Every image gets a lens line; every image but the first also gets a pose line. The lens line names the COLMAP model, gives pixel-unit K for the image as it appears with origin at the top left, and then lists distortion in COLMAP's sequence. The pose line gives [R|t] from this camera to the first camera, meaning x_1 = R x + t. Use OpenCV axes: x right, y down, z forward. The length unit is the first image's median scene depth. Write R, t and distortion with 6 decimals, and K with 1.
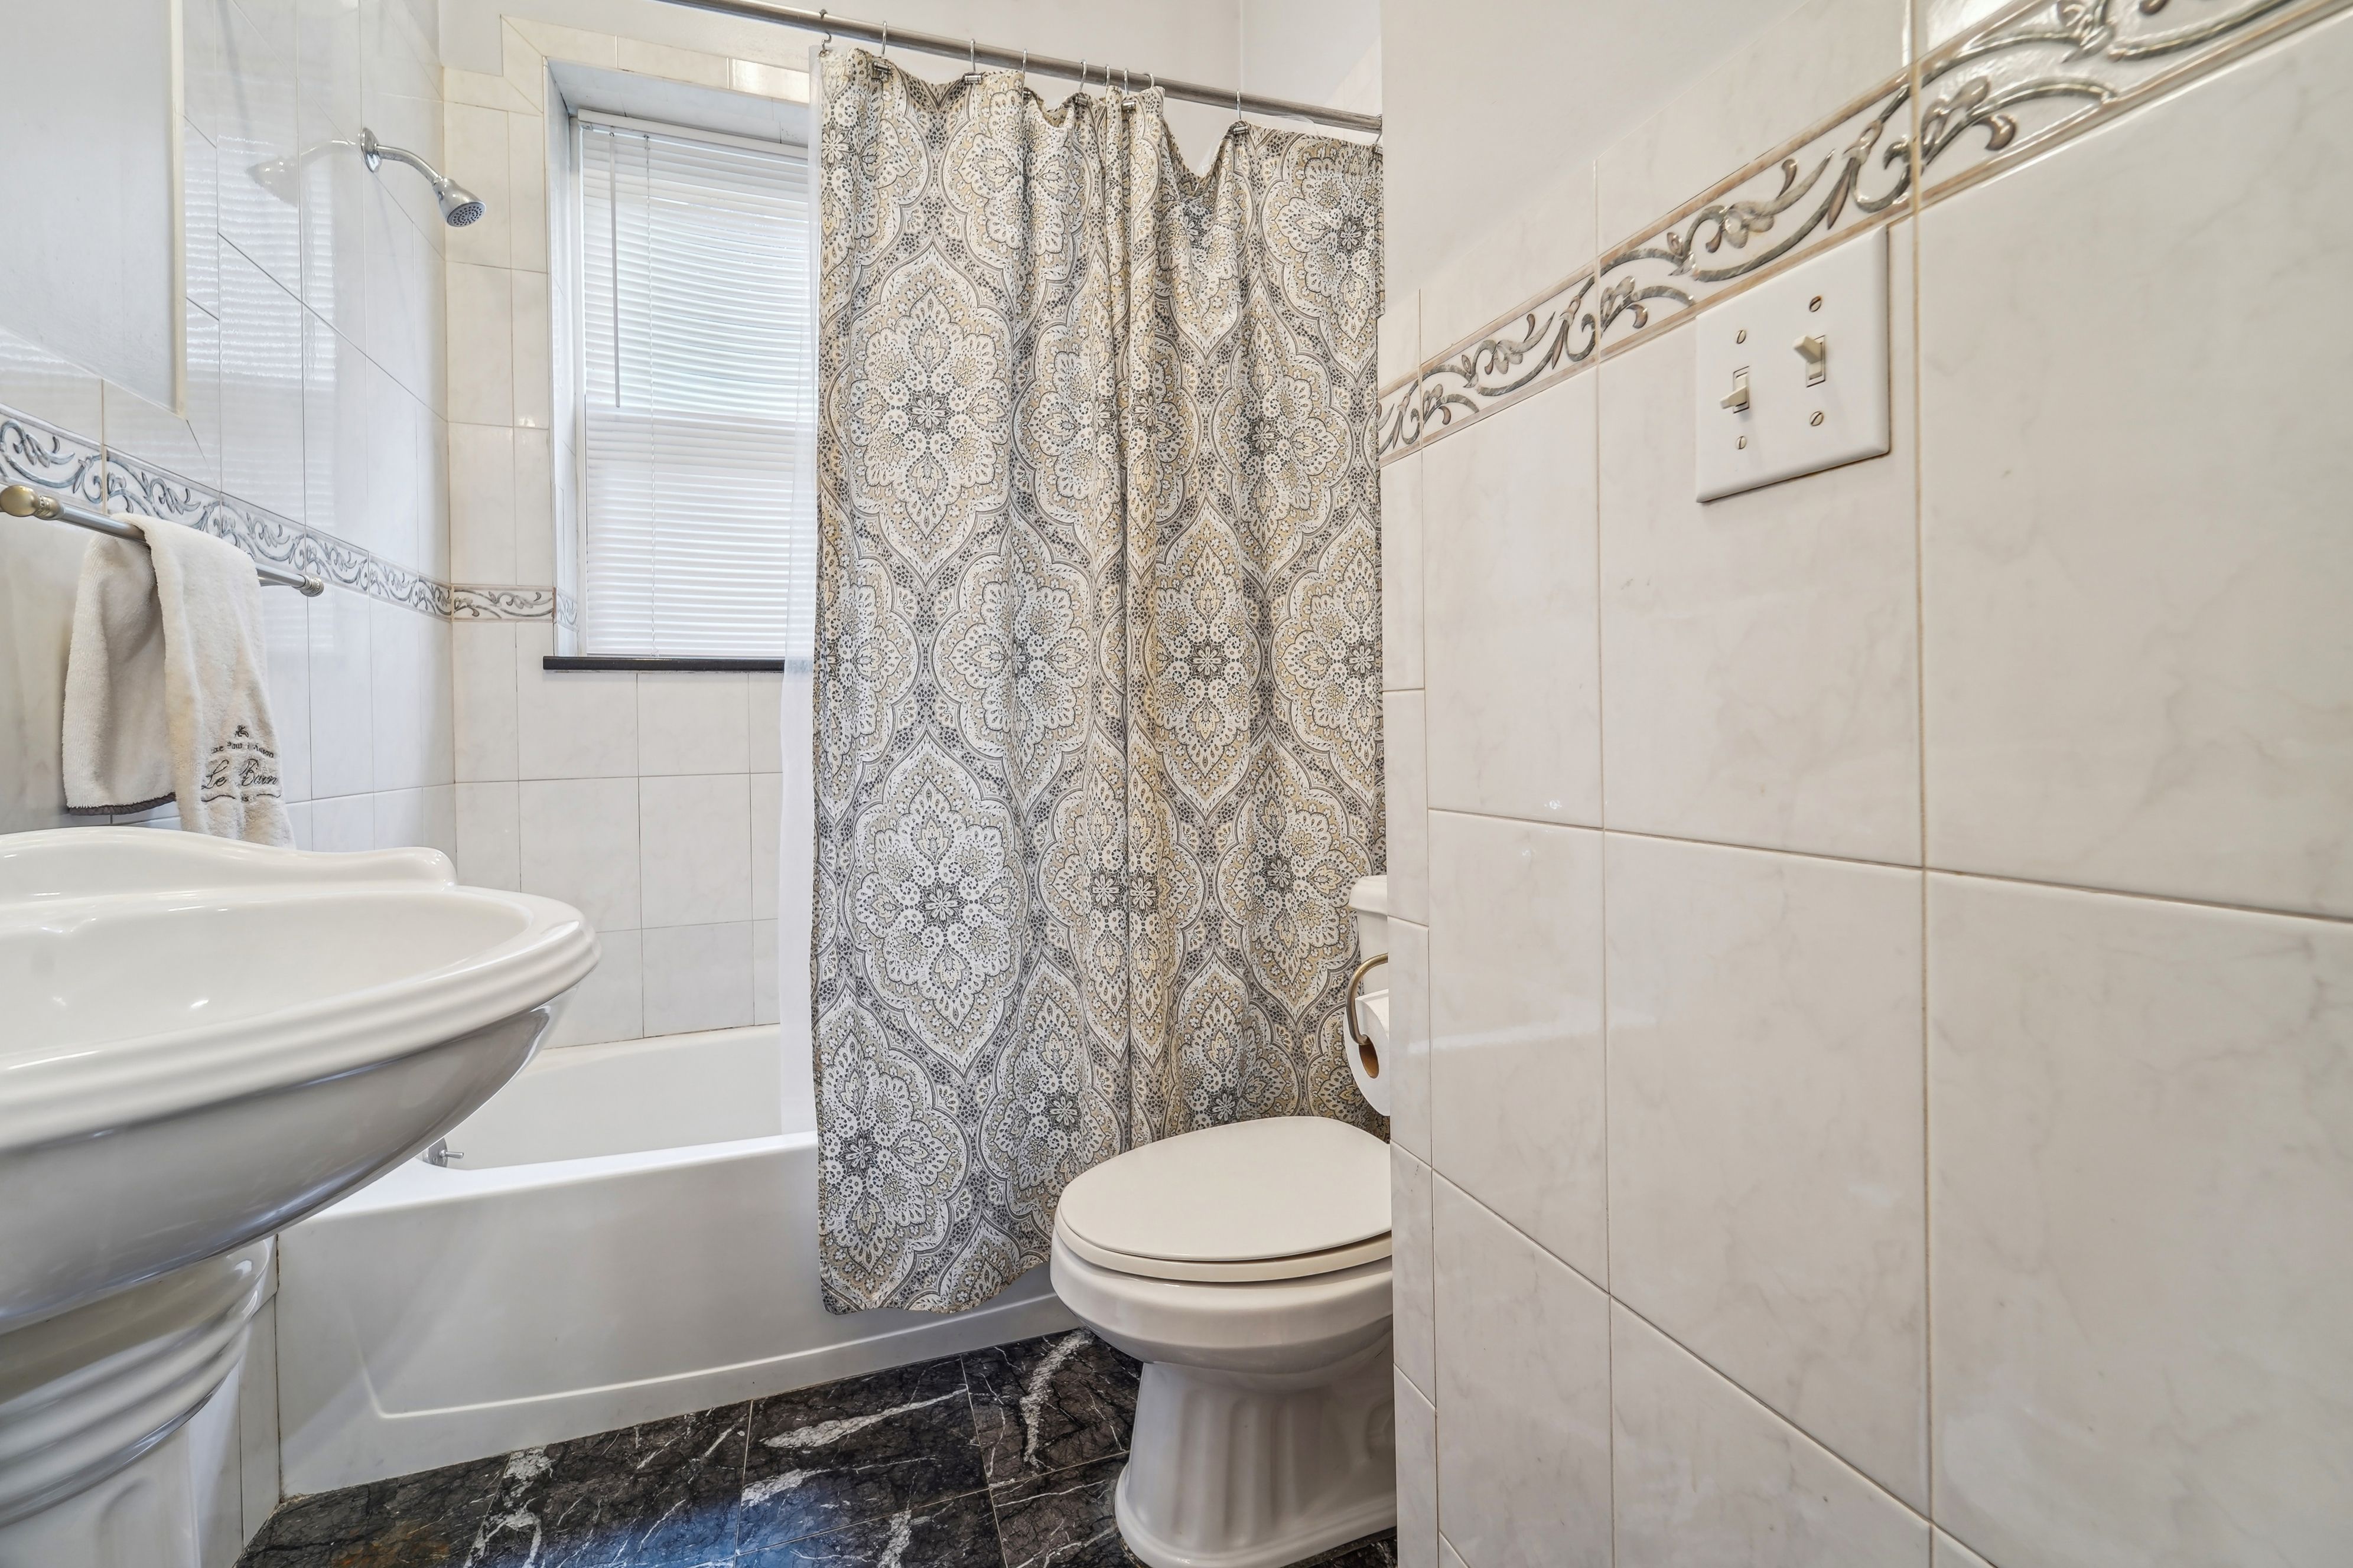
lens RADIAL K [[970.5, 0, 1222.9], [0, 970.5, 728.3], [0, 0, 1]] dist [-0.008385, -0.003350]
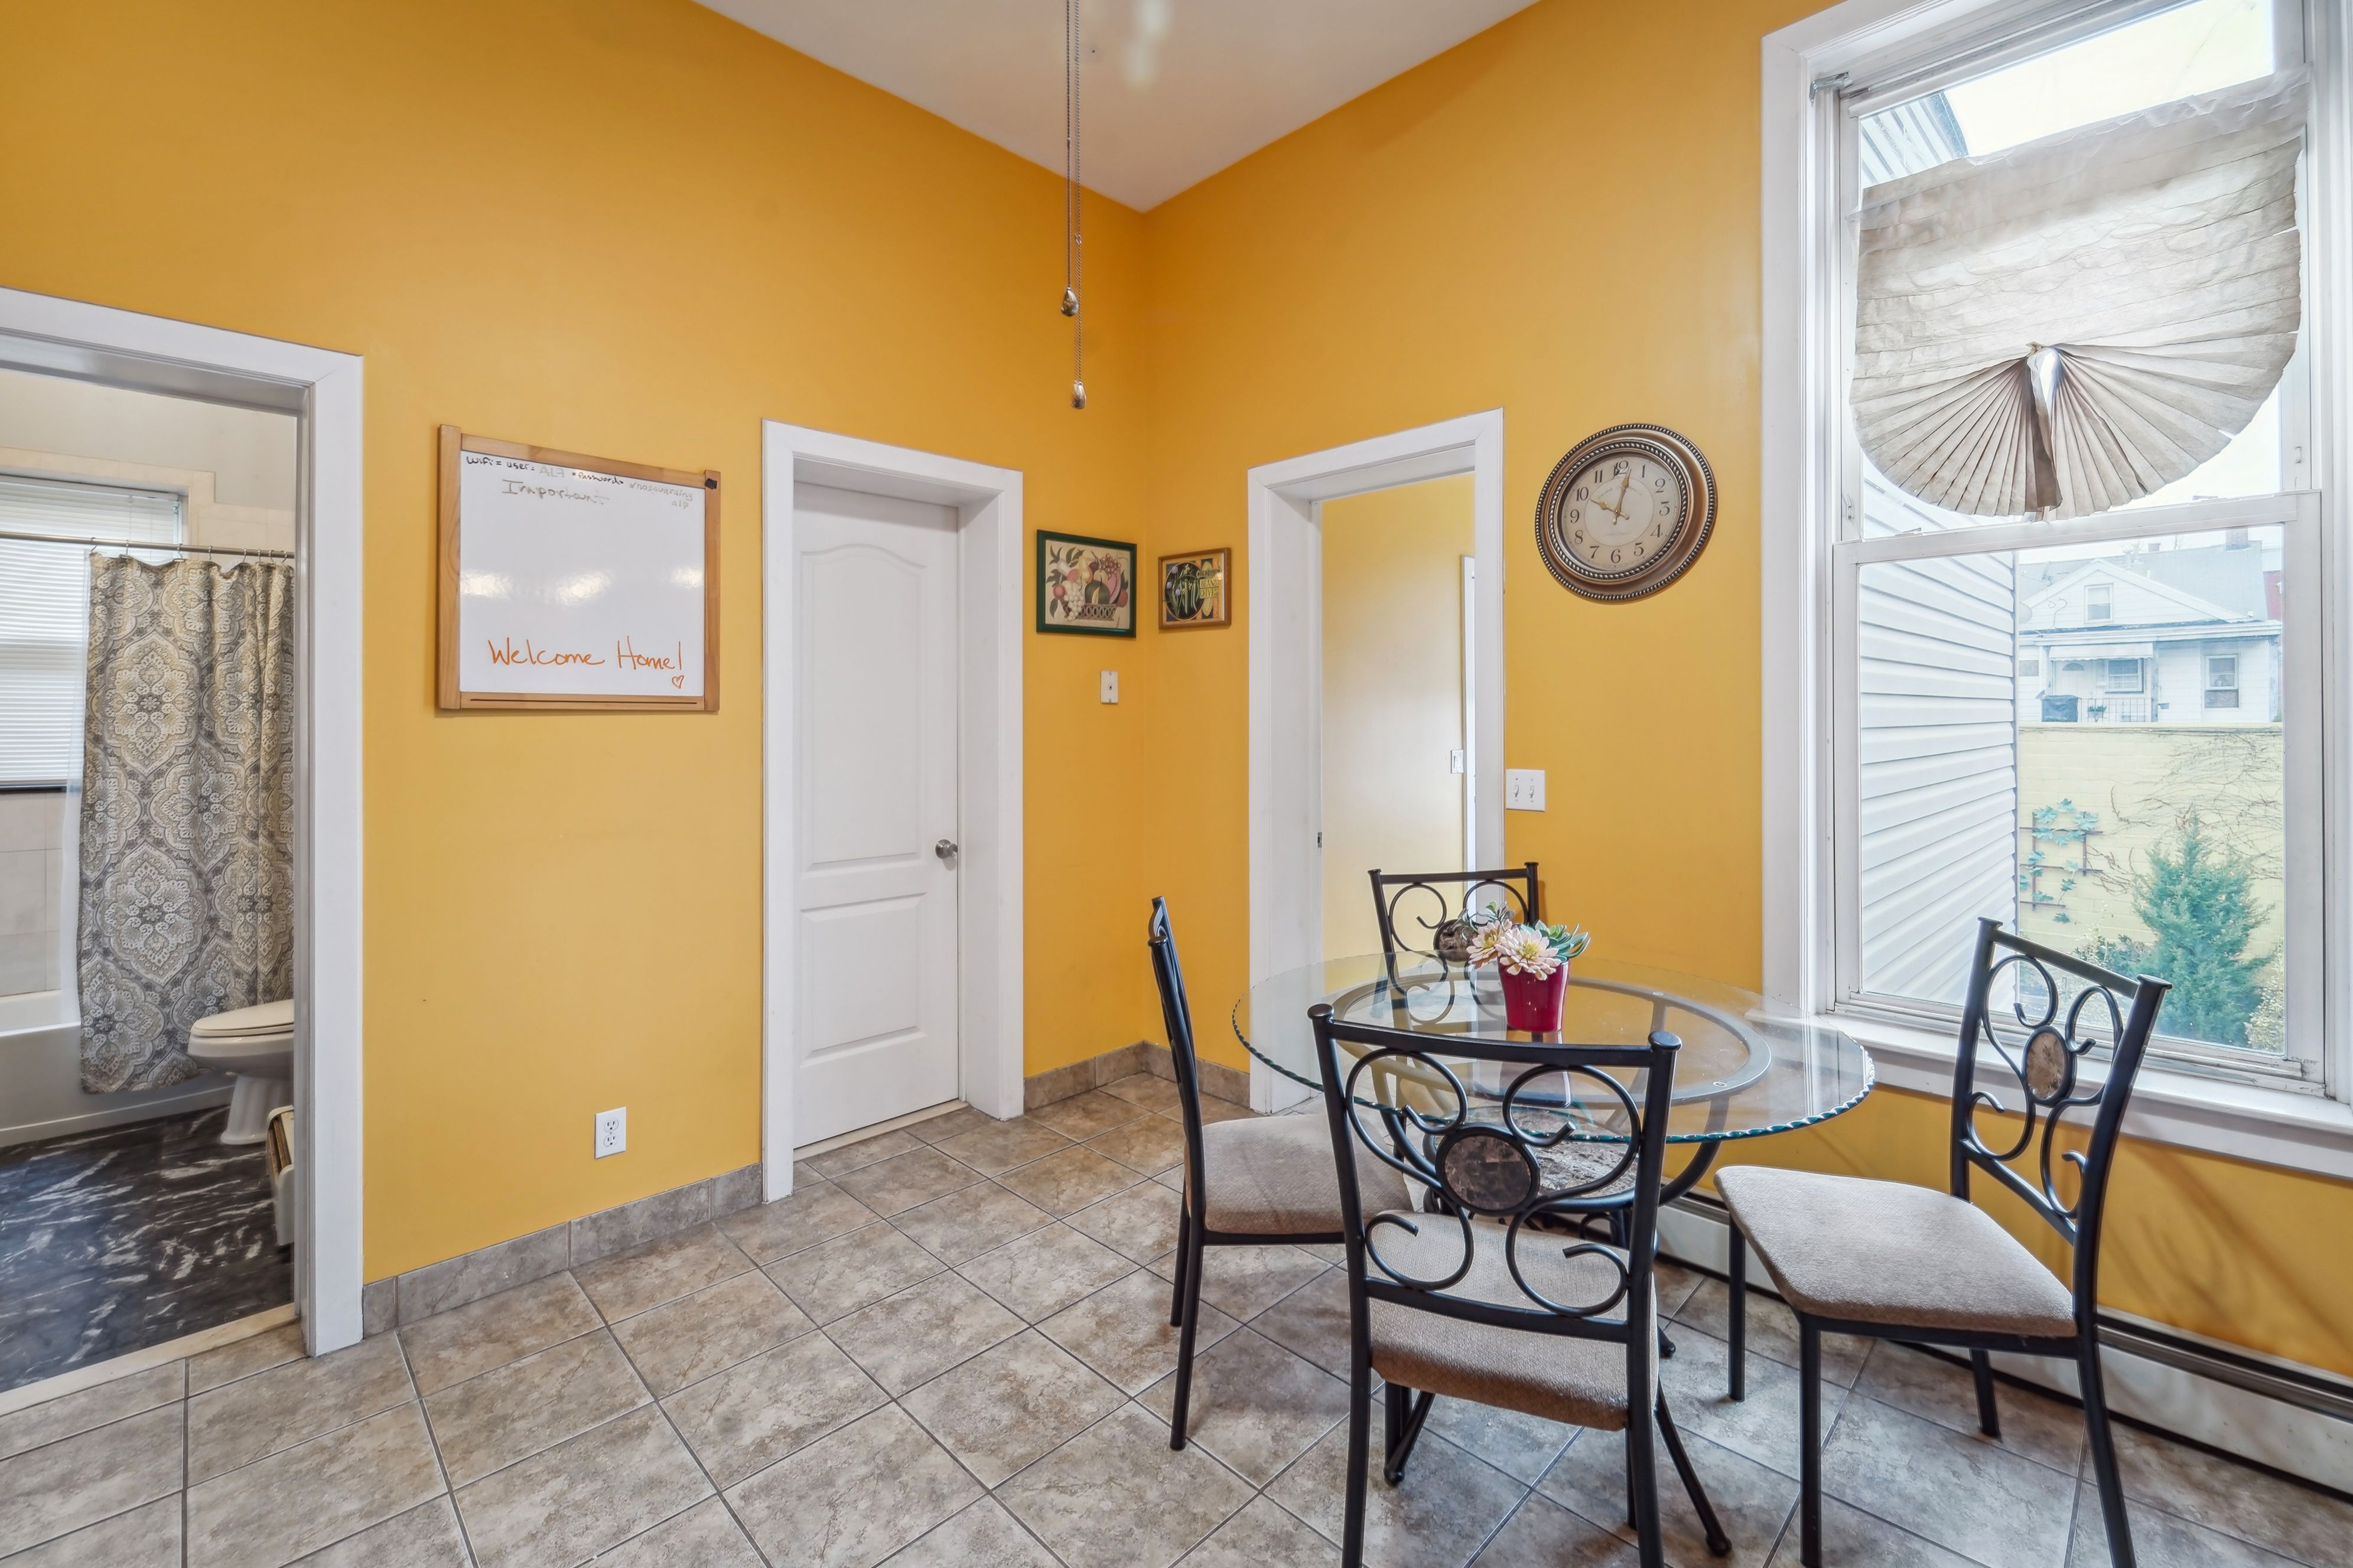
lens RADIAL K [[970.5, 0, 1184.5], [0, 970.5, 720.2], [0, 0, 1]] dist [-0.008385, -0.003350]
pose [[0.905825, 0.019535, 0.423202, 0.972202], [-0.017410, 0.999809, -0.008887, -0.306642], [-0.423295, 0.000682, 0.905992, -2.126096]]
